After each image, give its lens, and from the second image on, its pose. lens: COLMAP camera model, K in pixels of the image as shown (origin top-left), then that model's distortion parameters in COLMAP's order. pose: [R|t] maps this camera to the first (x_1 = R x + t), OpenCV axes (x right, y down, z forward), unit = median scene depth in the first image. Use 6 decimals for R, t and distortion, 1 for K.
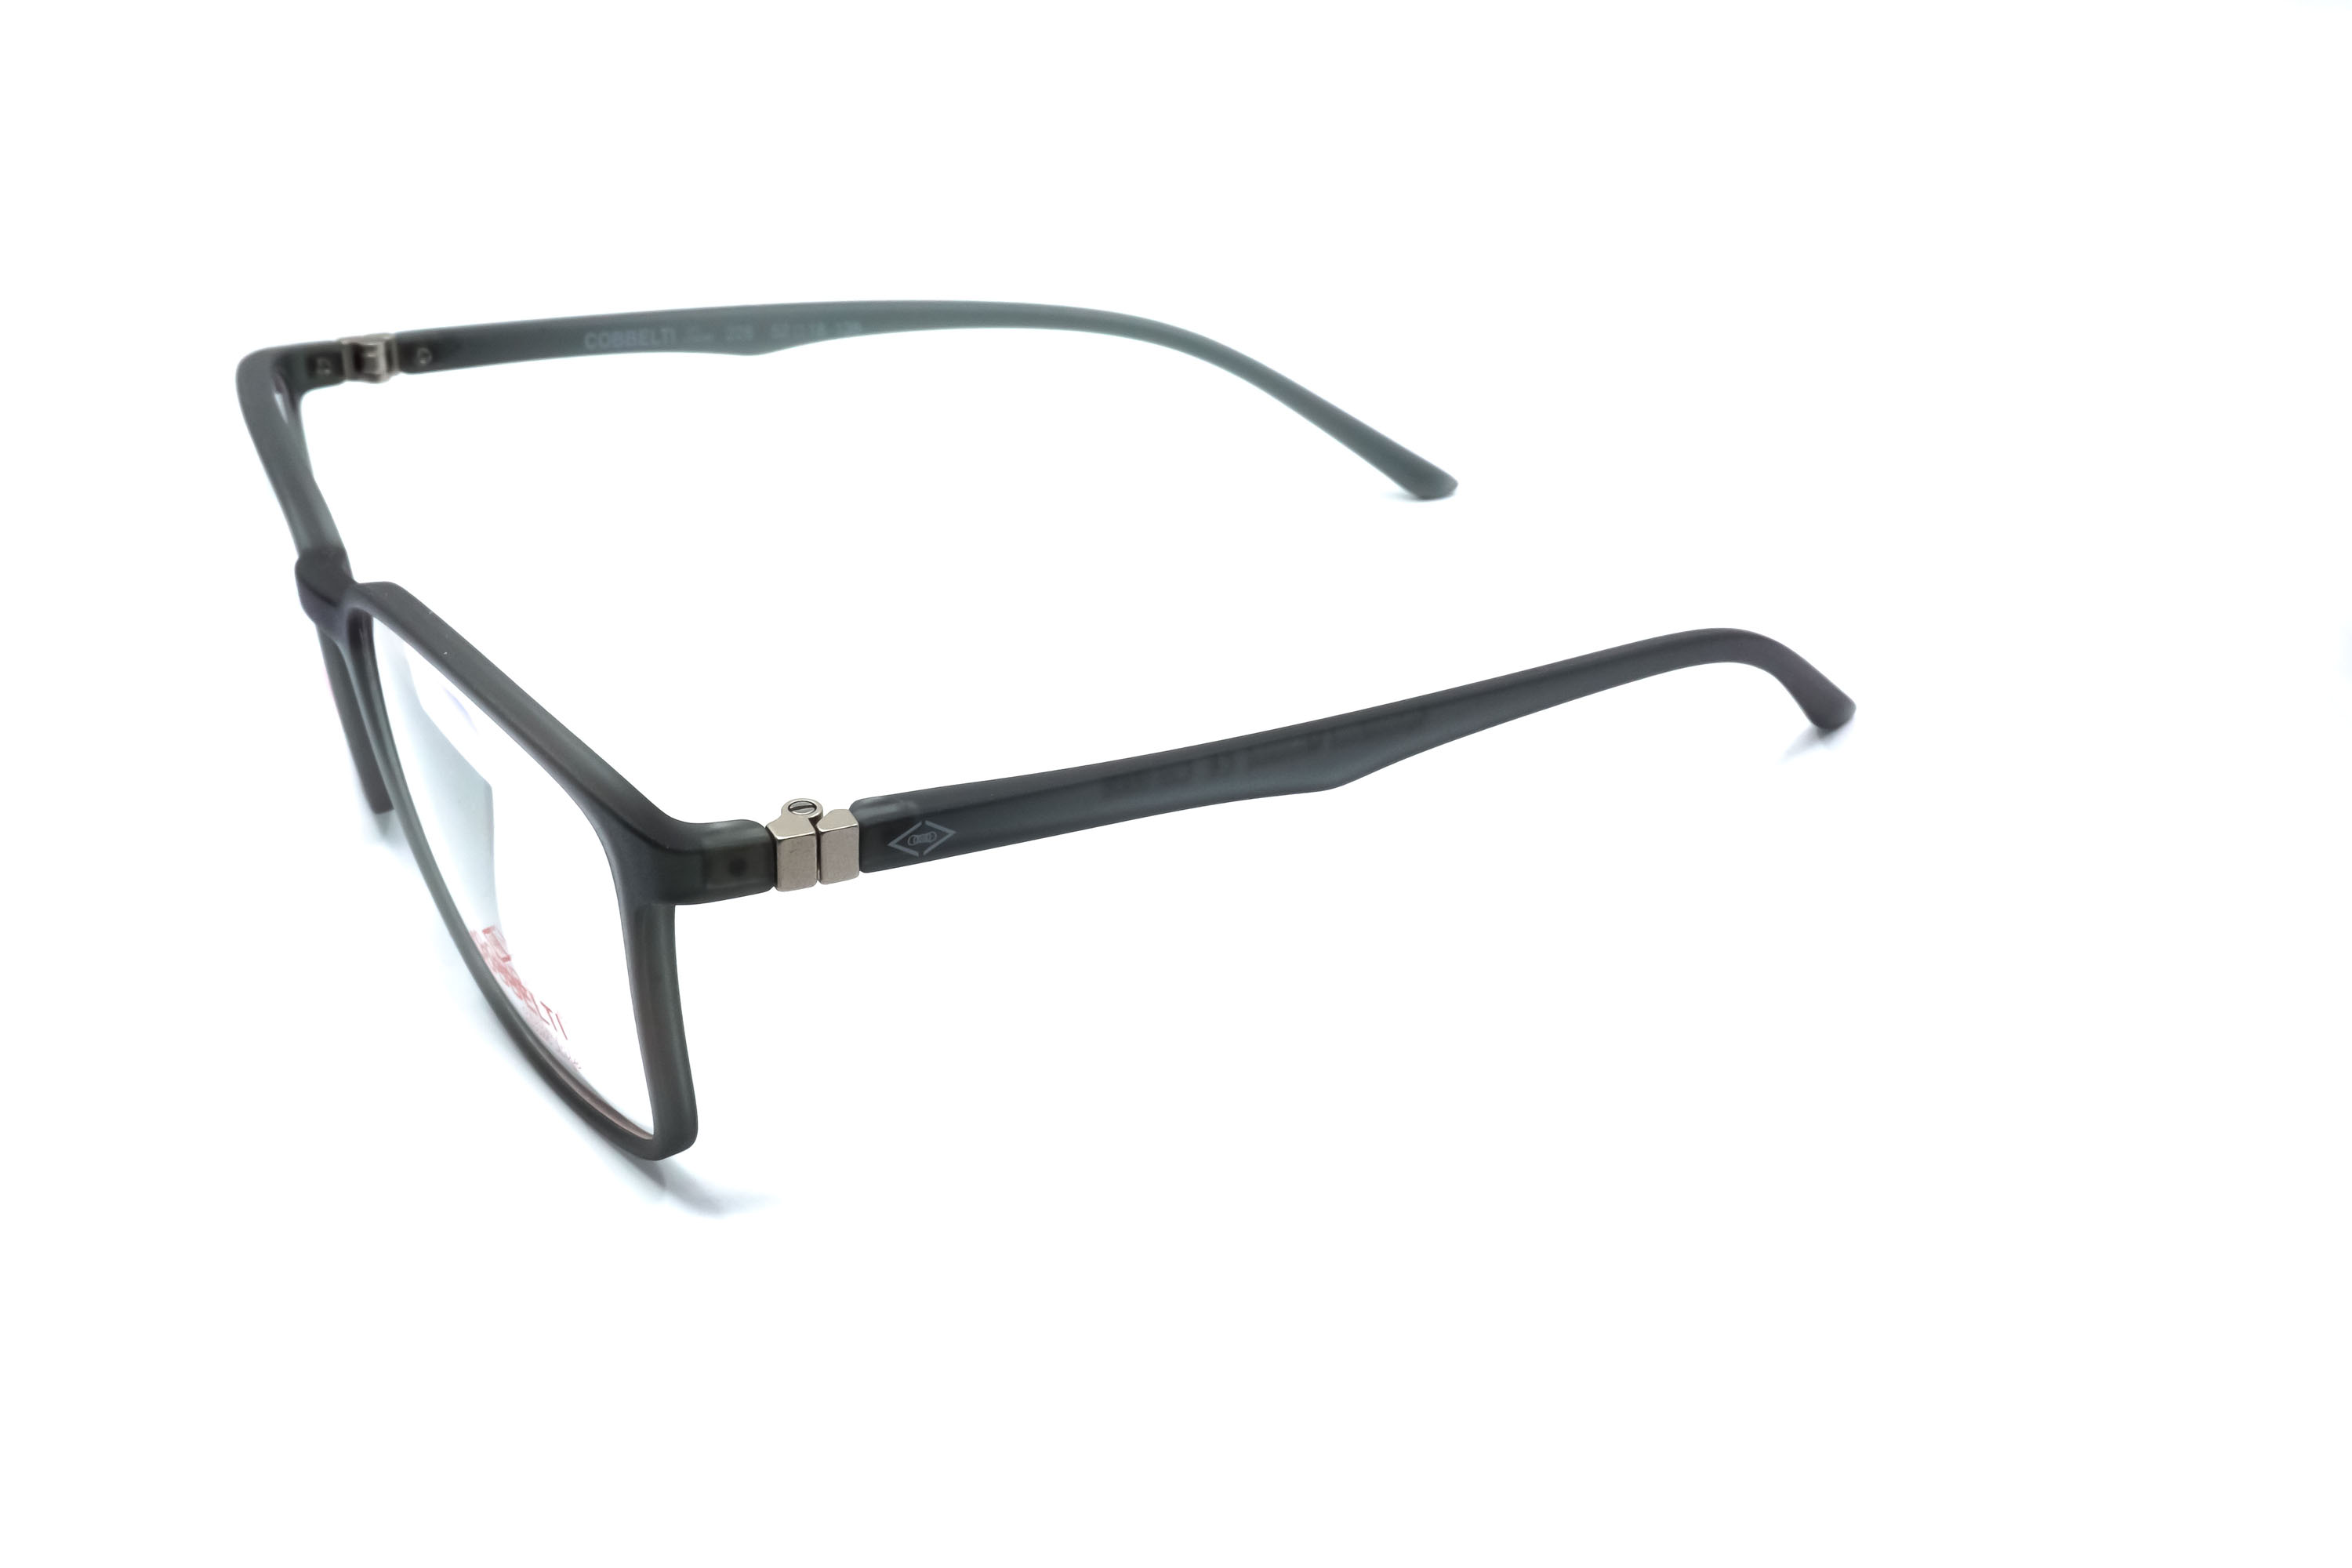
lens RADIAL K [[2761.3, 0, 1230.2], [0, 2761.3, 489.6], [0, 0, 1]] dist [0.010486, 0.001641]
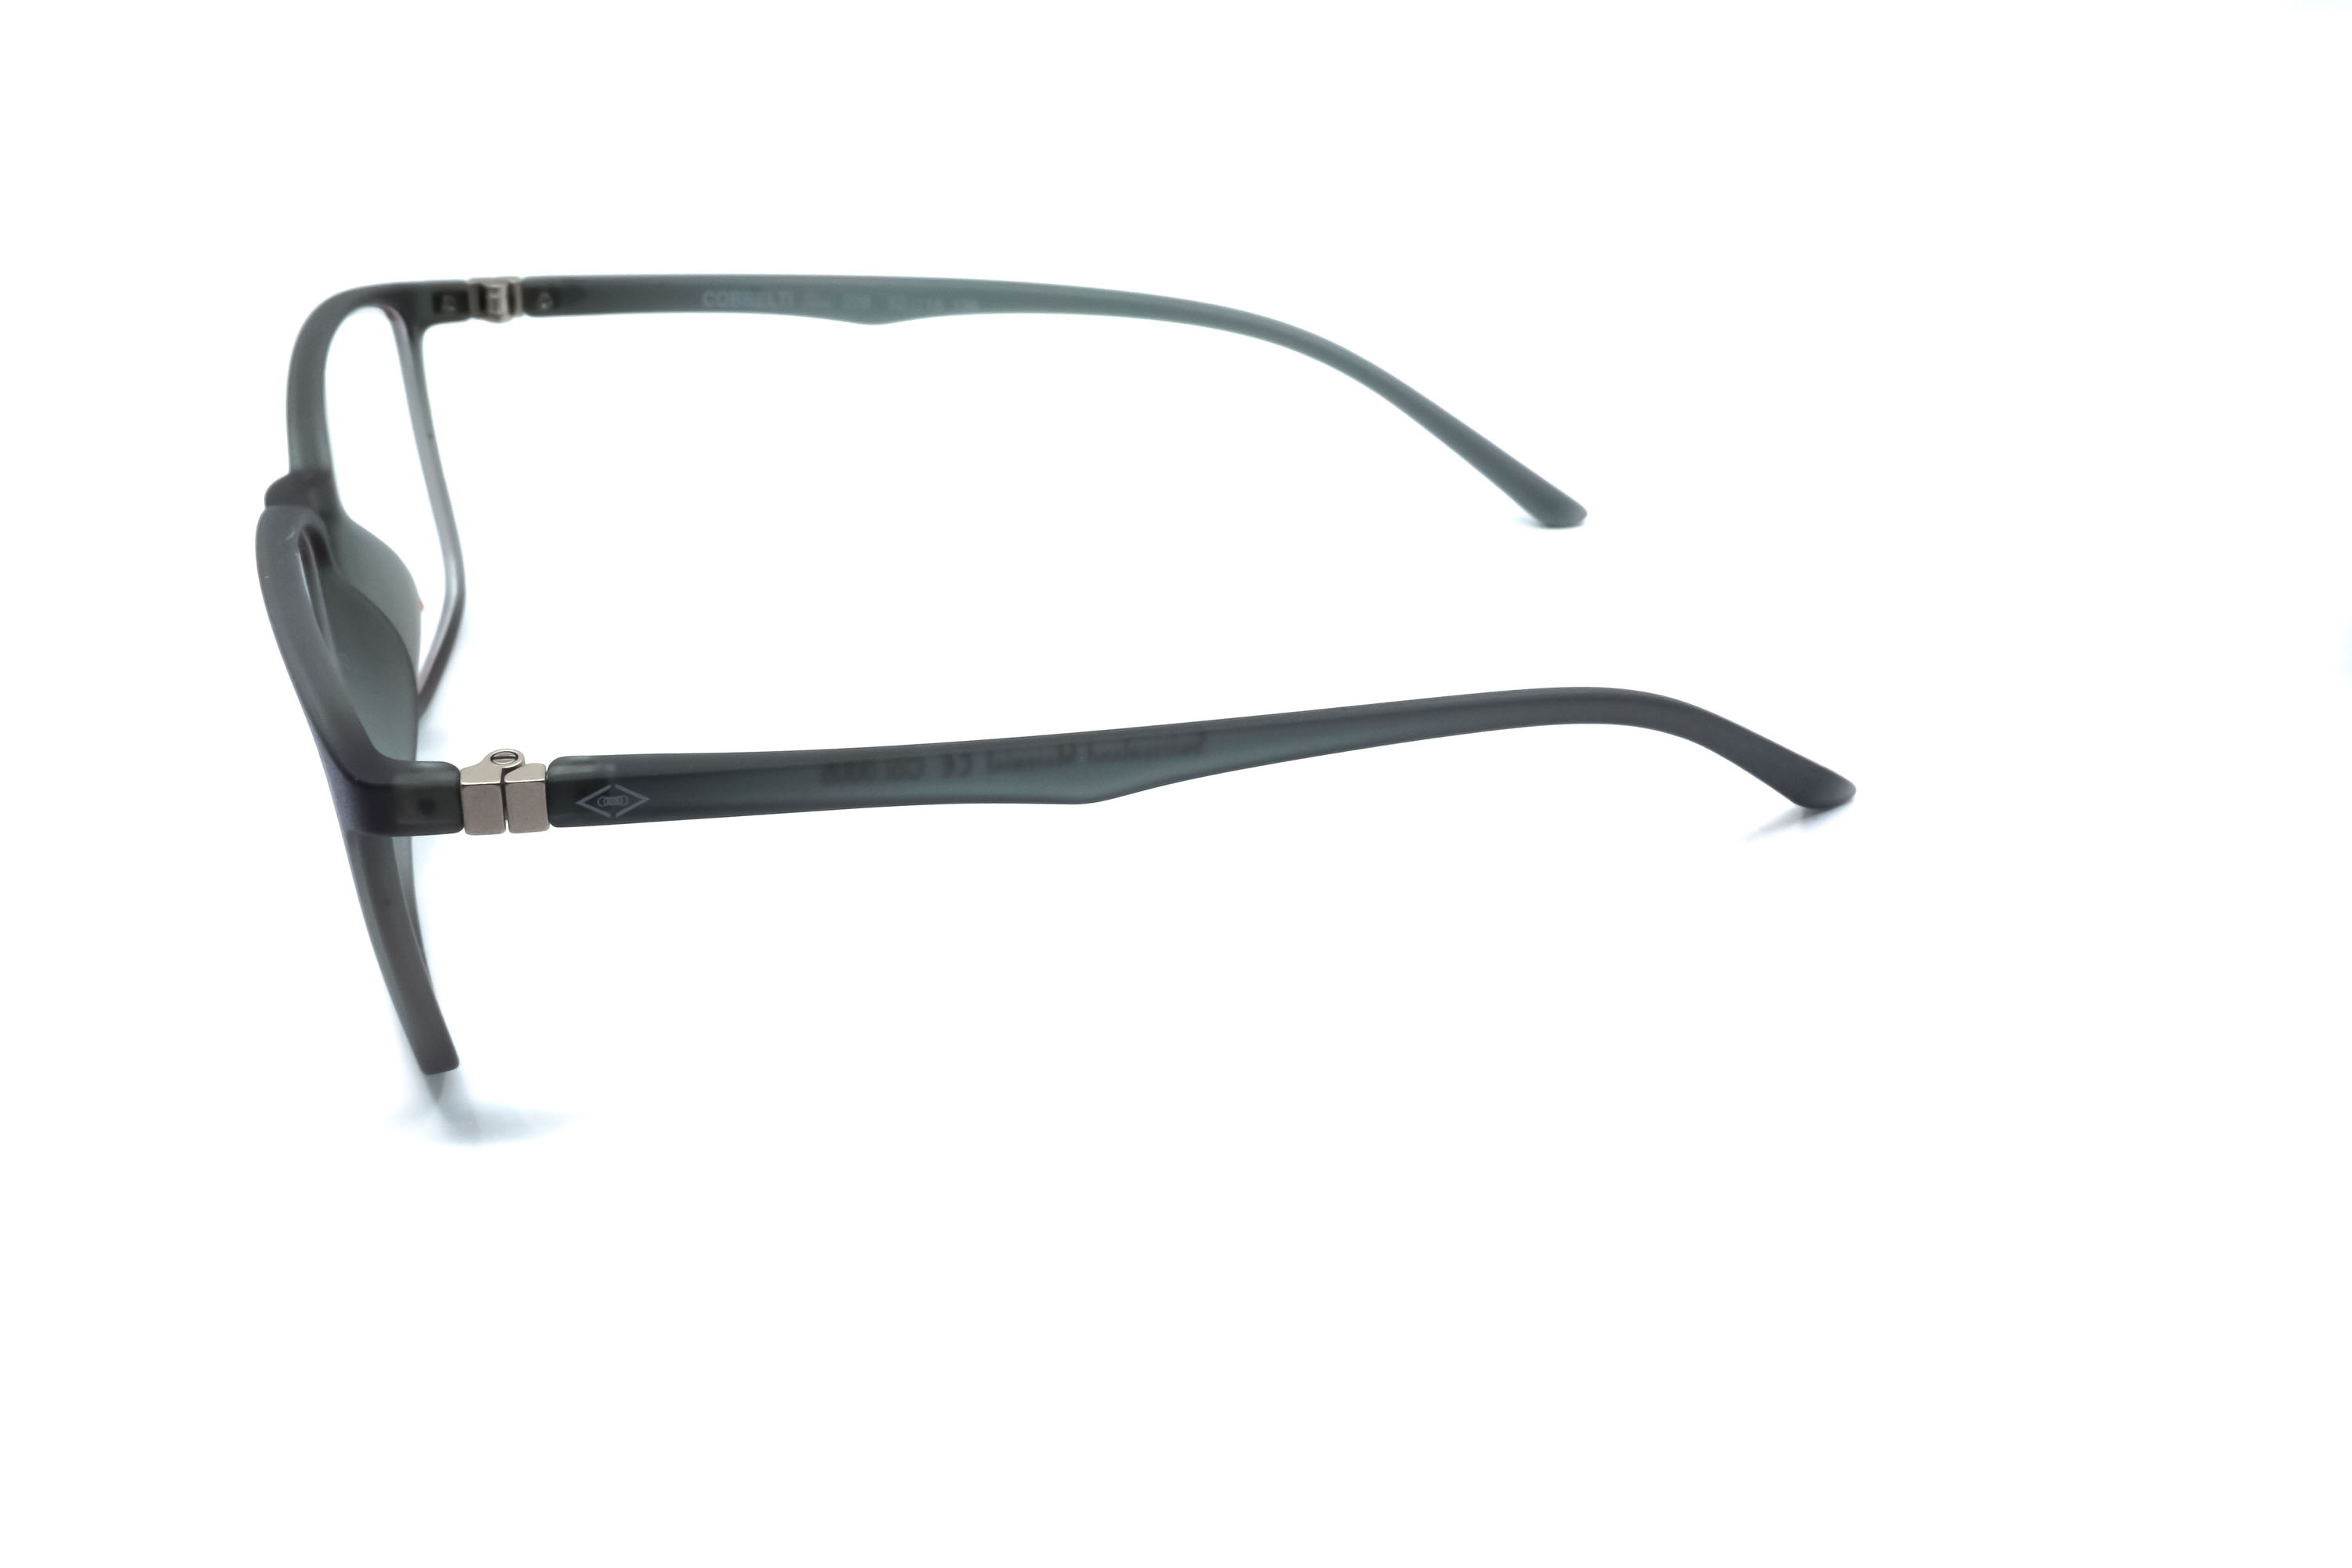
lens RADIAL K [[2761.3, 0, 1230.2], [0, 2761.3, 489.6], [0, 0, 1]] dist [0.010486, 0.001641]
pose [[0.964808, 0.092124, -0.246289, 0.234144], [-0.090816, 0.995728, 0.016688, -0.018163], [0.246775, 0.006267, 0.969053, 0.038116]]
